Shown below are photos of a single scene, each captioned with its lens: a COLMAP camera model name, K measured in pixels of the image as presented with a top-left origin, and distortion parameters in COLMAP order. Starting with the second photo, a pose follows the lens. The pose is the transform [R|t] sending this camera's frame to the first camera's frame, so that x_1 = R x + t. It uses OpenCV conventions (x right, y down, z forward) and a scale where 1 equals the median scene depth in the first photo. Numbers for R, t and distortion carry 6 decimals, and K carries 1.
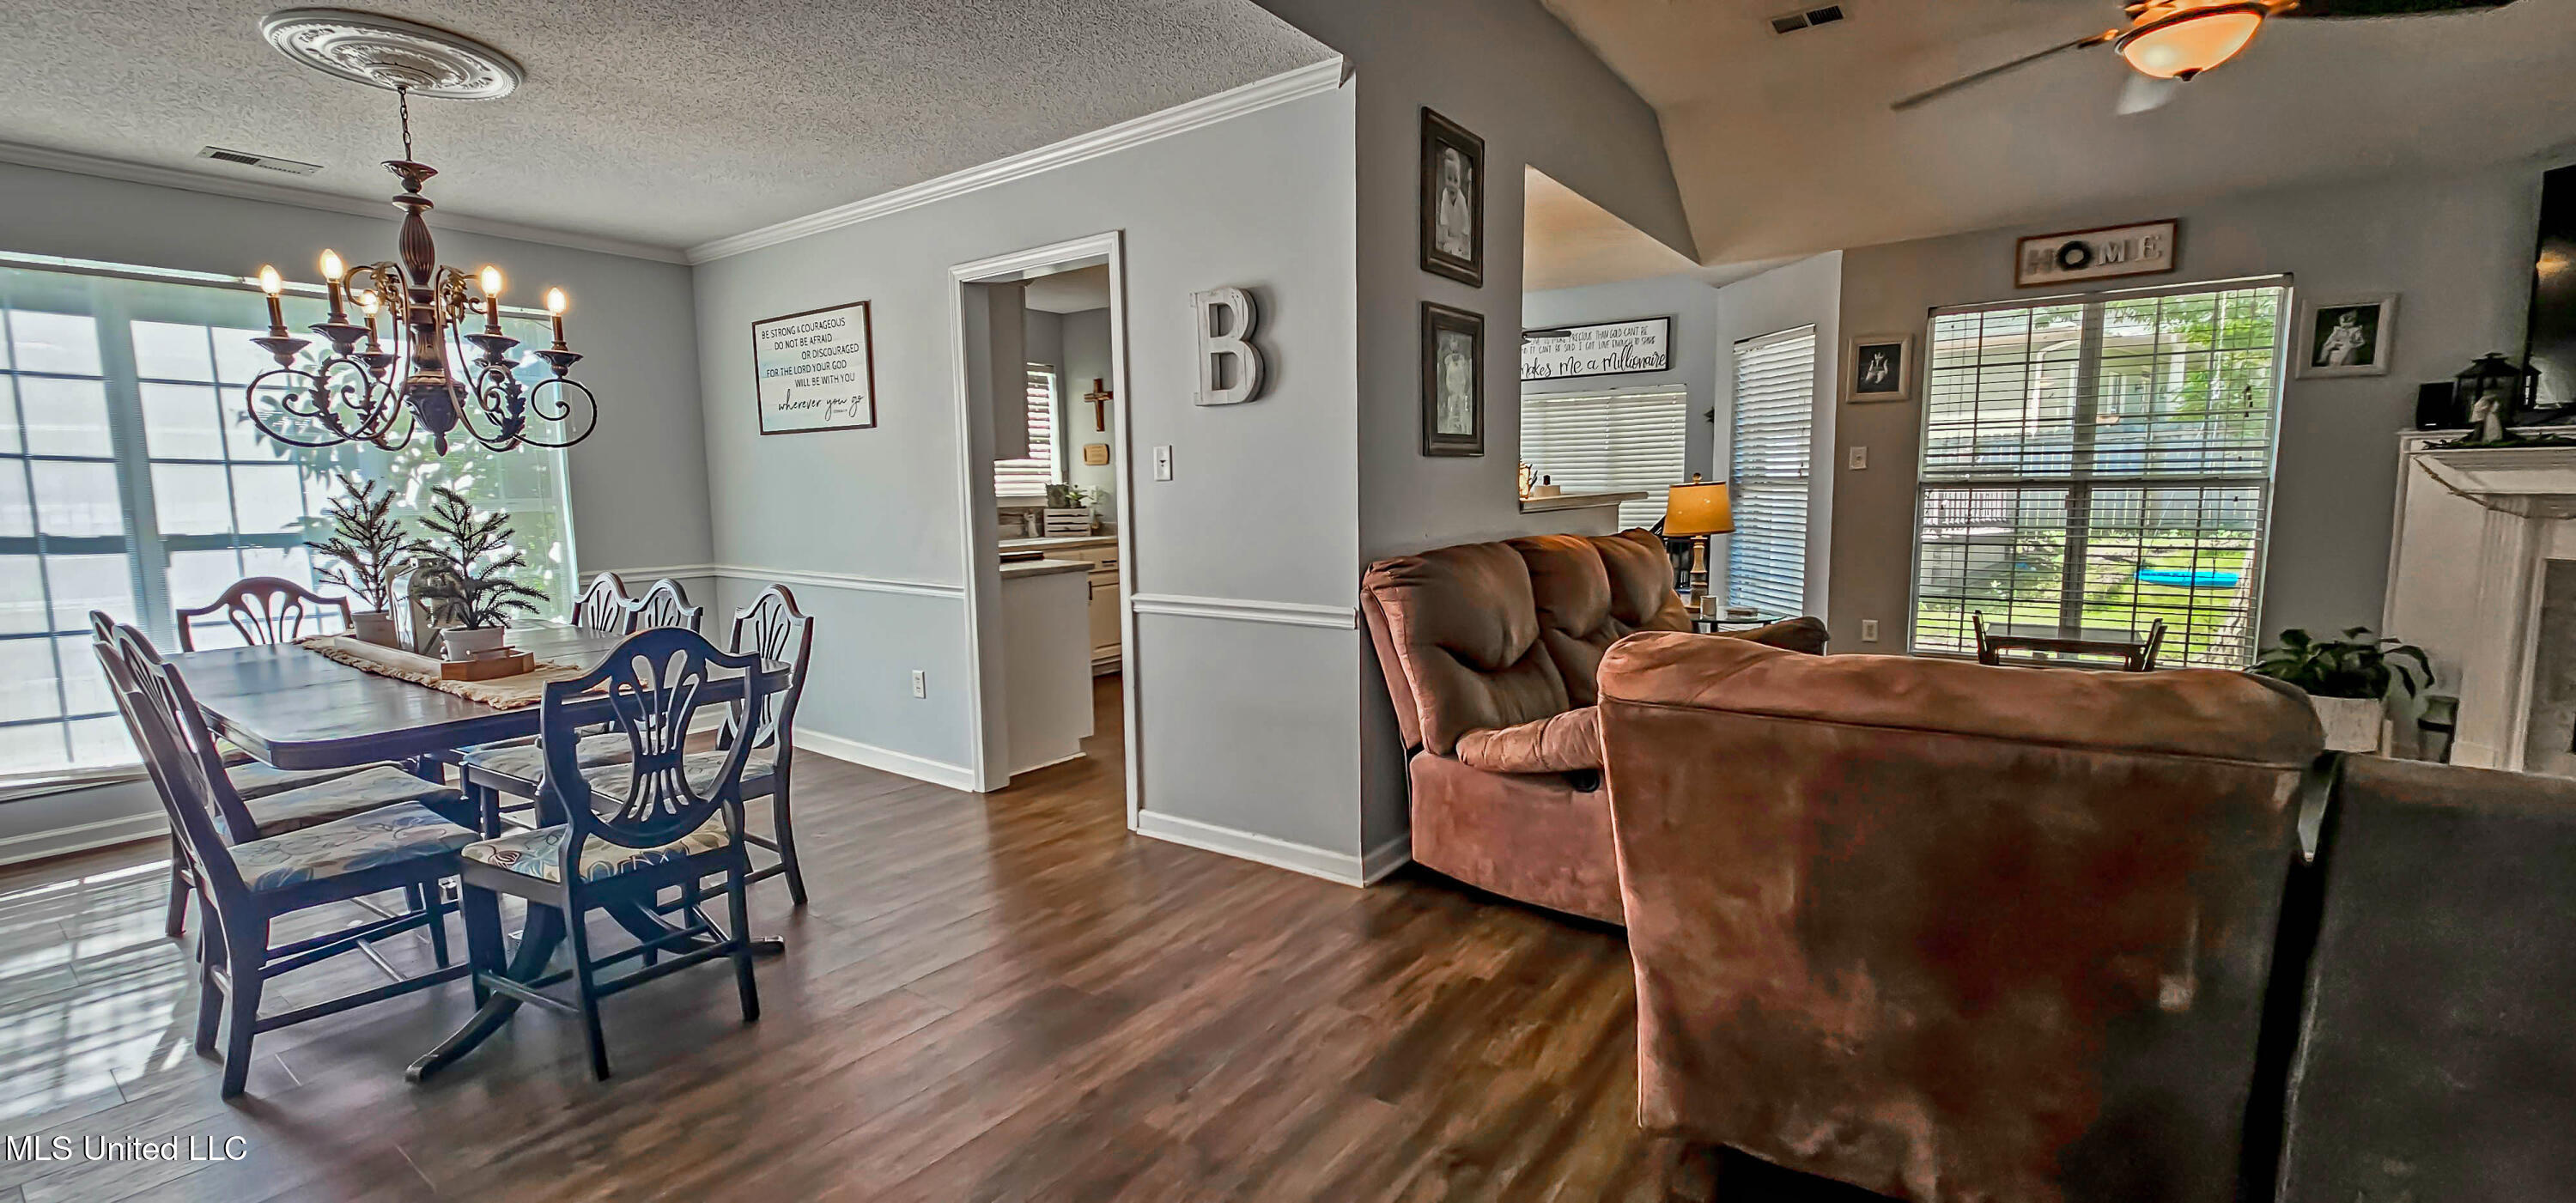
lens RADIAL K [[1054.9, 0, 1294.7], [0, 1054.9, 607.5], [0, 0, 1]] dist [0.000904, -0.001009]
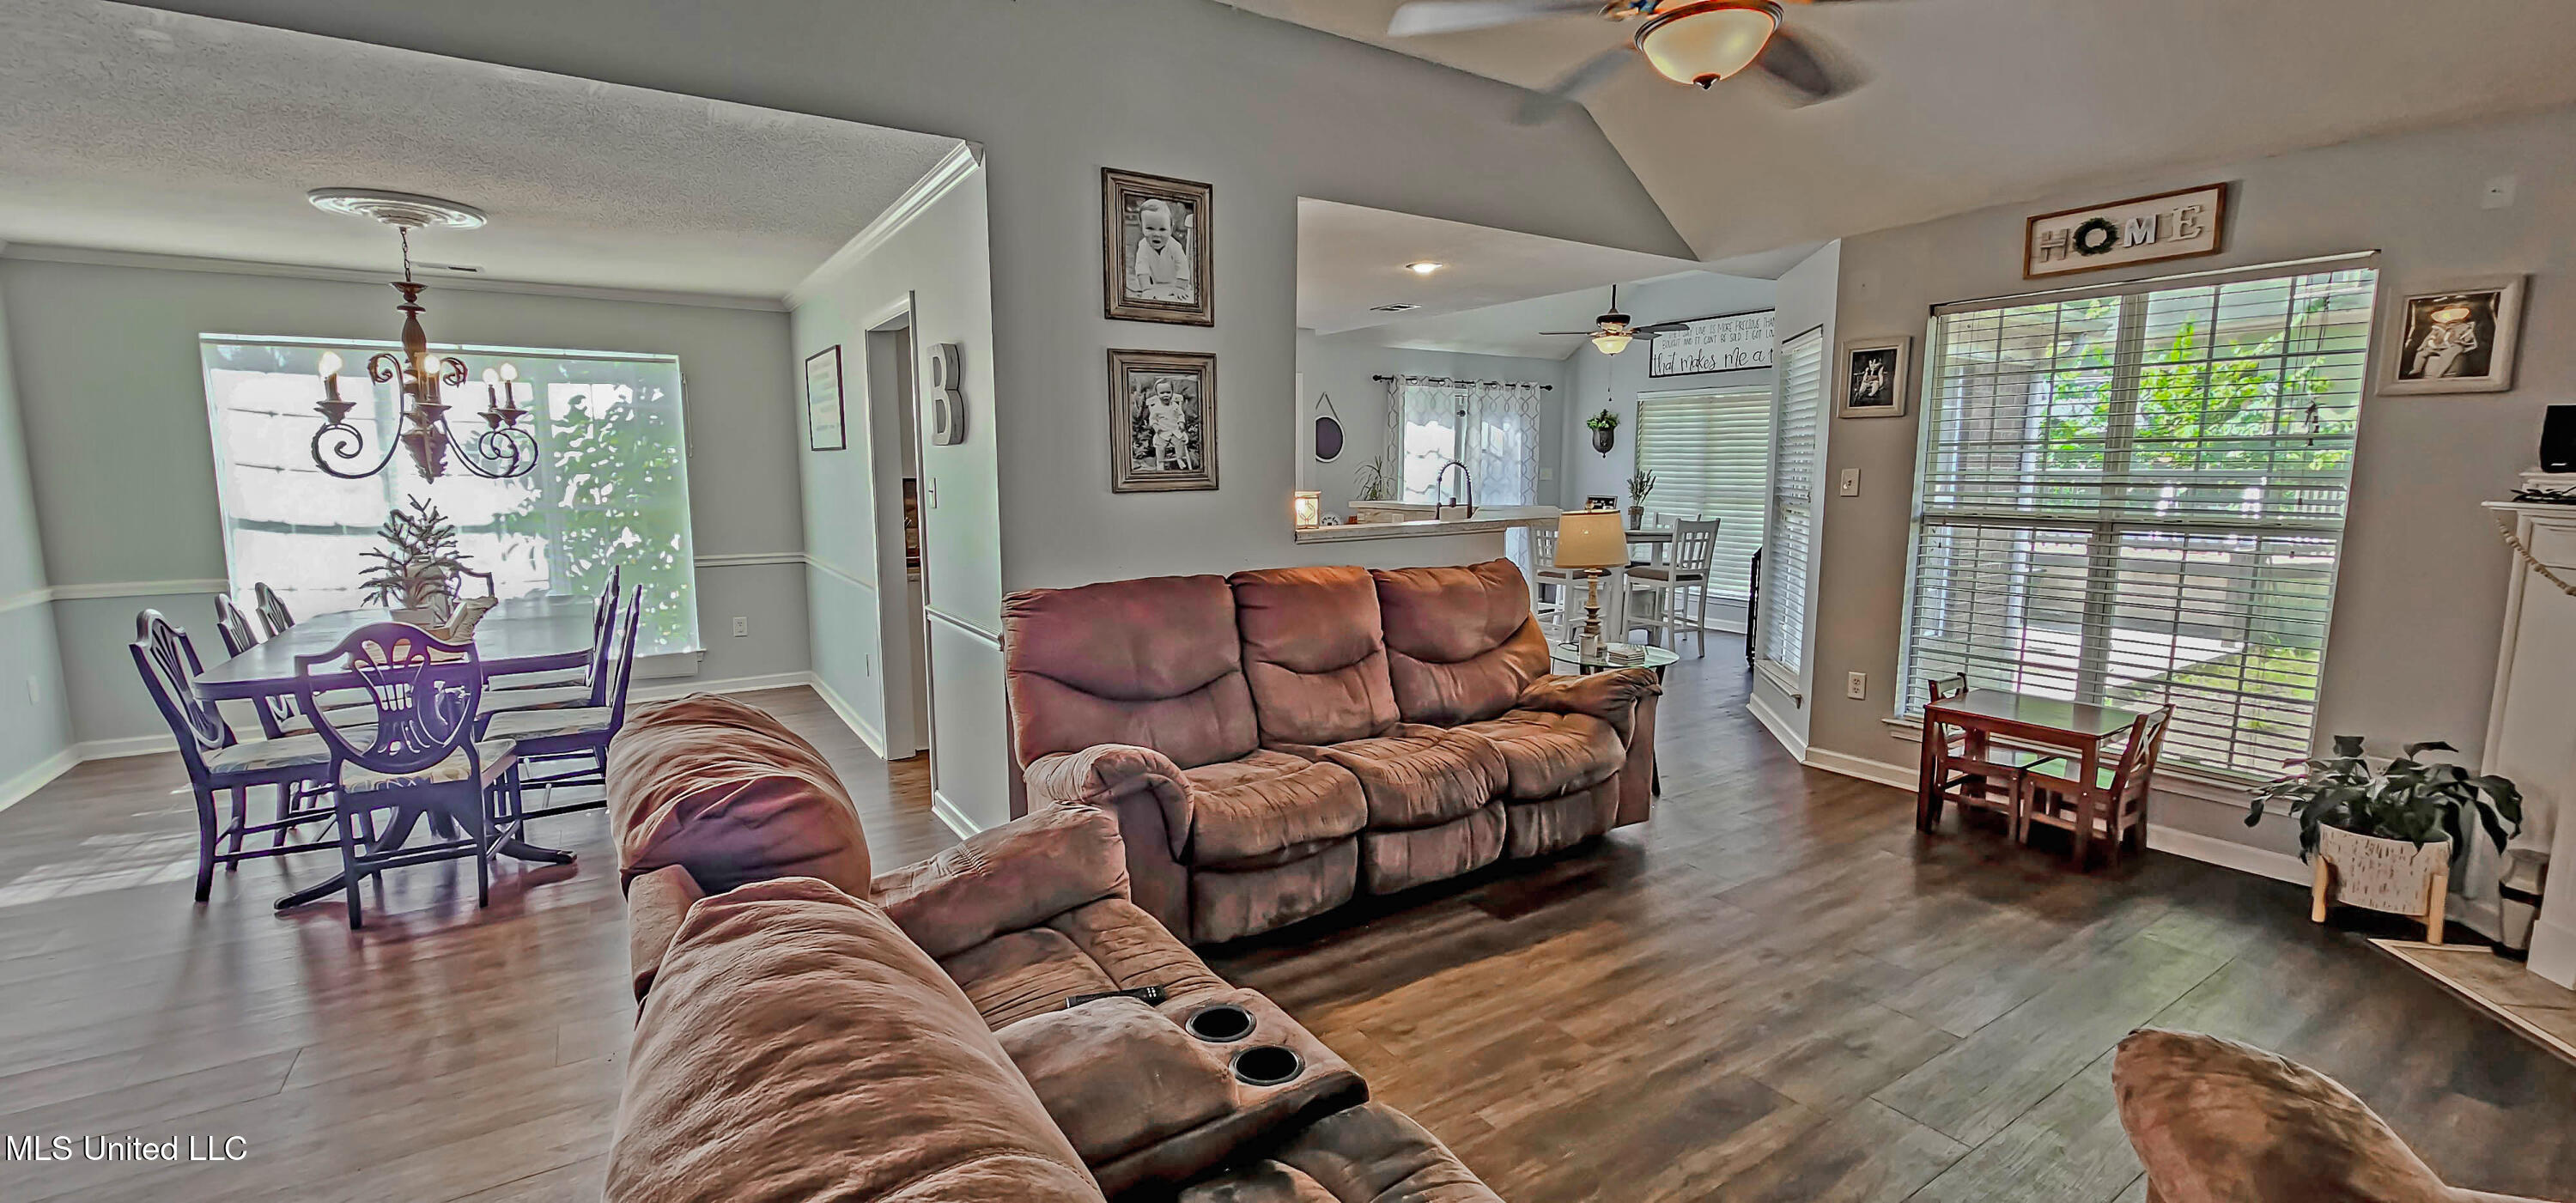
lens RADIAL K [[1054.9, 0, 1292.4], [0, 1054.9, 609.9], [0, 0, 1]] dist [0.000904, -0.001009]
pose [[0.933572, 0.060484, -0.353250, 0.581225], [-0.051962, 0.998085, 0.033569, -0.060844], [0.354604, -0.012983, 0.934926, 0.054398]]
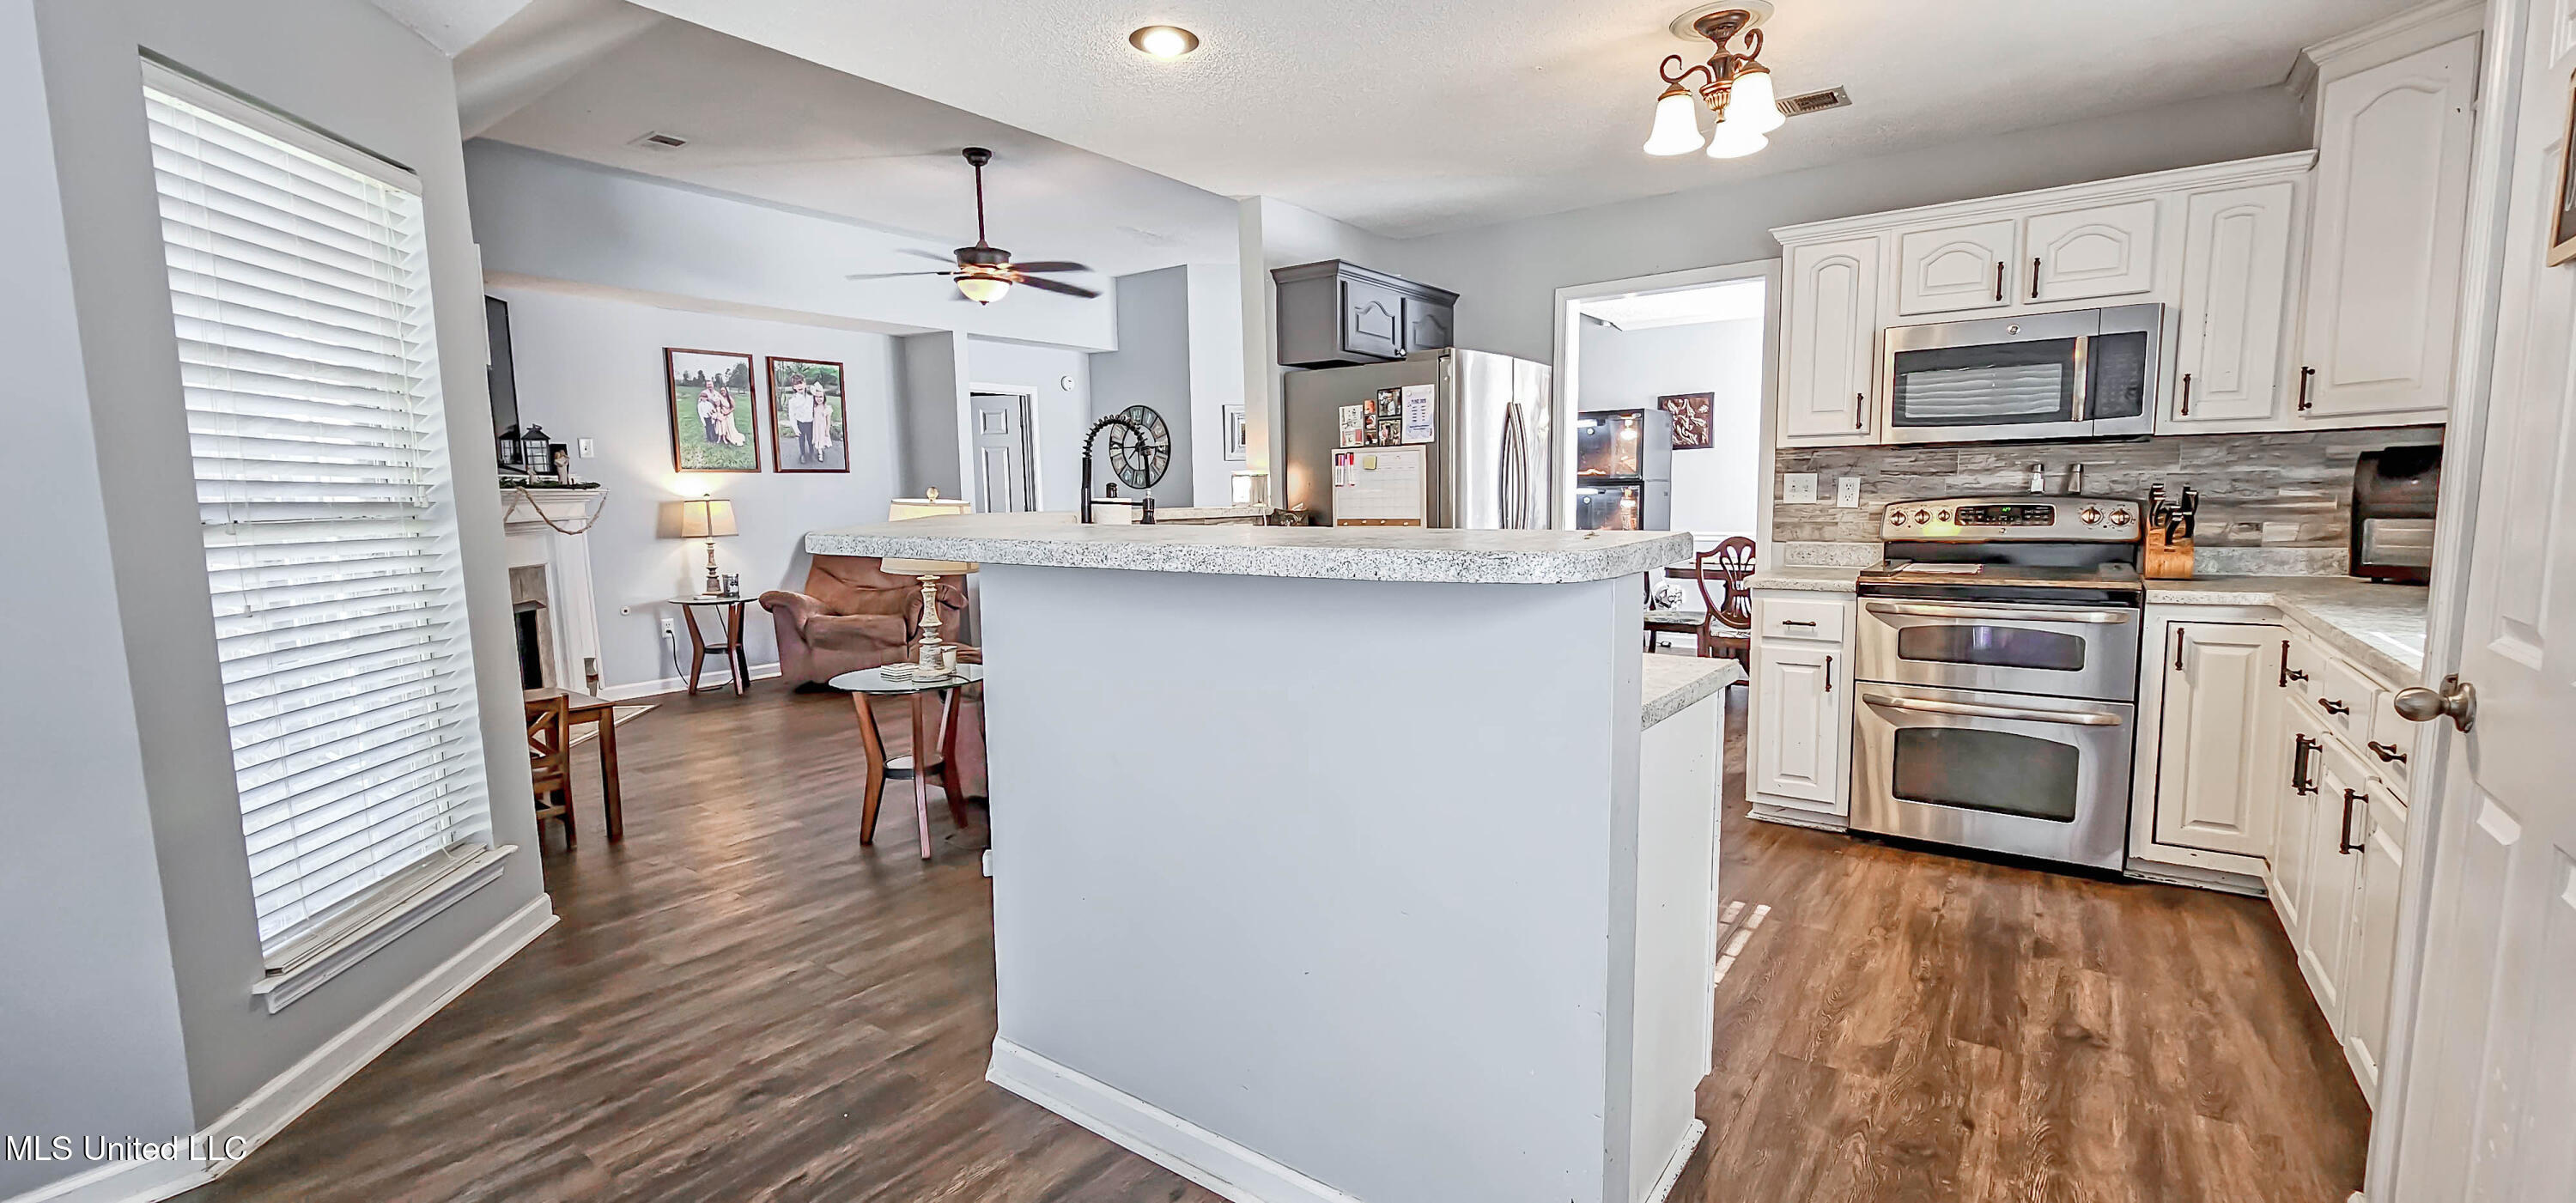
lens RADIAL K [[1054.9, 0, 1292.0], [0, 1054.9, 608.3], [0, 0, 1]] dist [0.000904, -0.001009]
pose [[-0.999549, 0.029890, 0.002896, 0.175430], [0.029757, 0.972898, 0.229311, -0.256540], [0.004037, 0.229294, -0.973349, 2.128157]]
